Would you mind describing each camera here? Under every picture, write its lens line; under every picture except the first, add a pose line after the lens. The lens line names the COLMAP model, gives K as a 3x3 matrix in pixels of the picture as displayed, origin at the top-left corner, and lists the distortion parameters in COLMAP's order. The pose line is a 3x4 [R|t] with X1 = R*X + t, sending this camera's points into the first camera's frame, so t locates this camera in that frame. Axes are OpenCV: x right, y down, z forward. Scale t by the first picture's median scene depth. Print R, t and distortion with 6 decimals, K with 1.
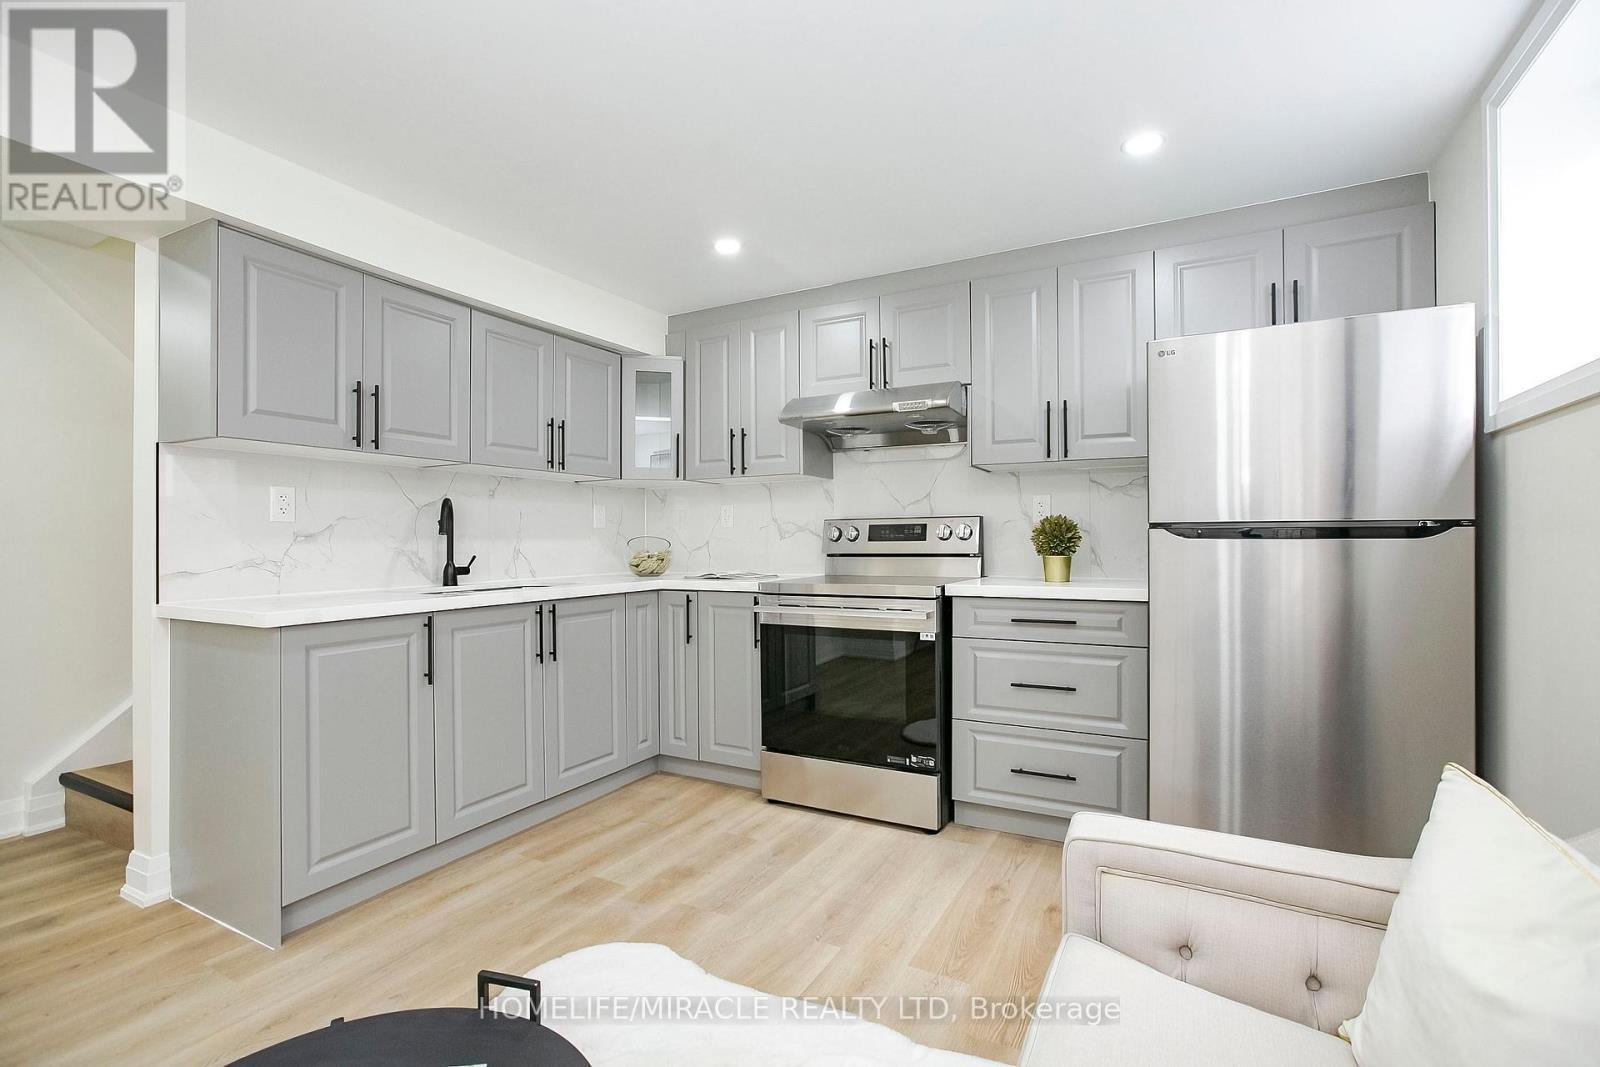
lens RADIAL K [[723.3, 0, 797.6], [0, 723.3, 545.3], [0, 0, 1]] dist [-0.041850, 0.023152]
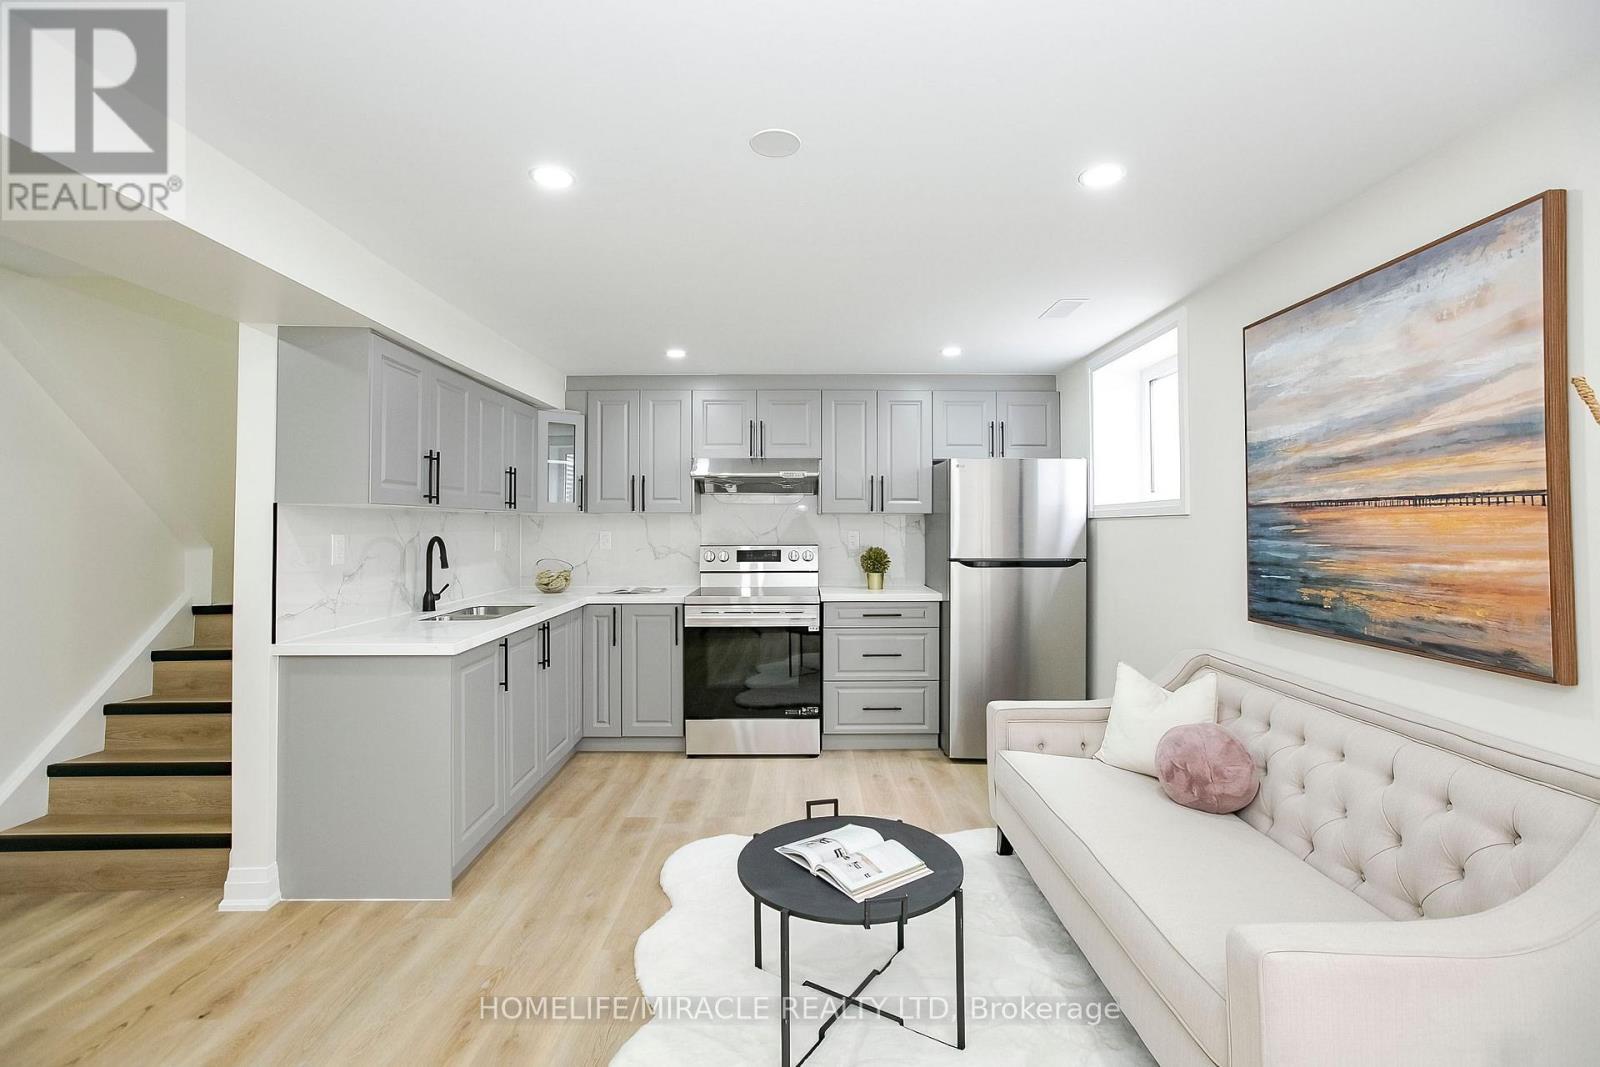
lens RADIAL K [[725.1, 0, 801.9], [0, 725.1, 526.6], [0, 0, 1]] dist [-0.042167, 0.024131]
pose [[0.877197, 0.003013, 0.480120, -0.554960], [0.000450, 0.999975, -0.007099, -0.076591], [-0.480130, 0.006444, 0.877174, -0.328570]]
